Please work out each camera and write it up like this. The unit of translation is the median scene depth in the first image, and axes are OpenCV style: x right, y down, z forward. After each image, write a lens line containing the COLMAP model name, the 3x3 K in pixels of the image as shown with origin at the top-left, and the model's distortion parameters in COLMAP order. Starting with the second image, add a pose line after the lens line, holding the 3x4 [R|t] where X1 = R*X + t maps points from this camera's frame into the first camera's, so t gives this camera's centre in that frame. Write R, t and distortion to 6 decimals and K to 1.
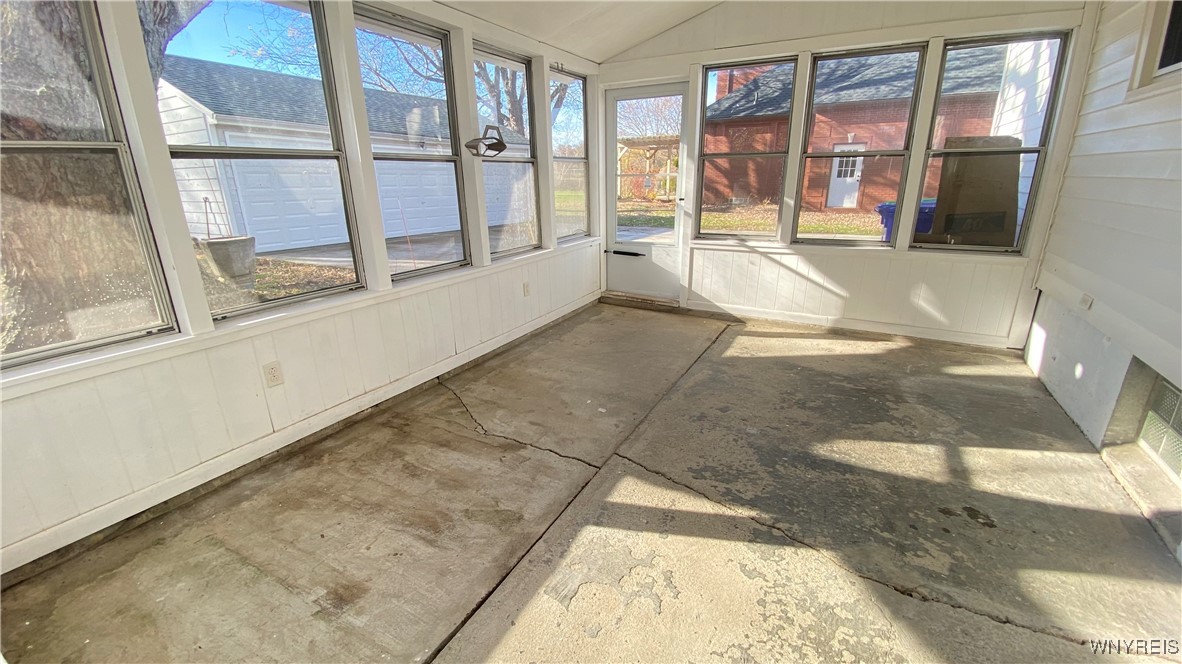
lens RADIAL K [[474.8, 0, 591.0], [0, 474.8, 332.0], [0, 0, 1]] dist [0.048938, -0.051926]
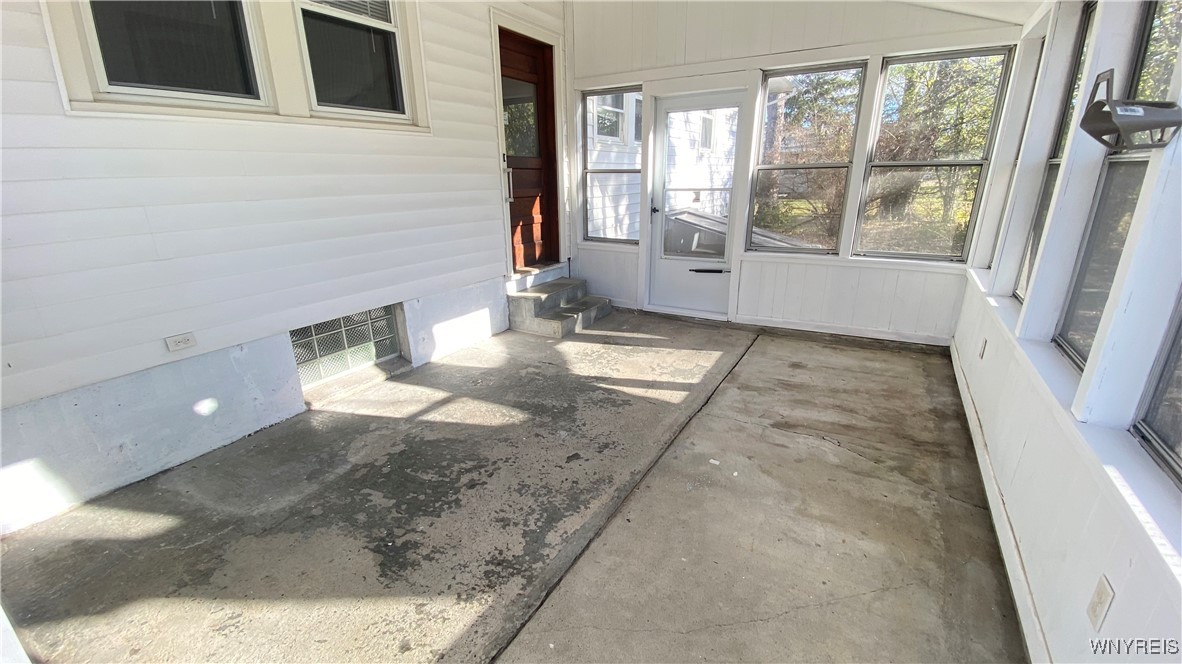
lens RADIAL K [[476.9, 0, 591.0], [0, 476.9, 332.0], [0, 0, 1]] dist [0.014482, -0.018632]
pose [[-0.998893, 0.013100, 0.045173, 0.241892], [0.037080, 0.810191, 0.584992, -0.637283], [-0.028936, 0.586019, -0.809780, 1.860689]]
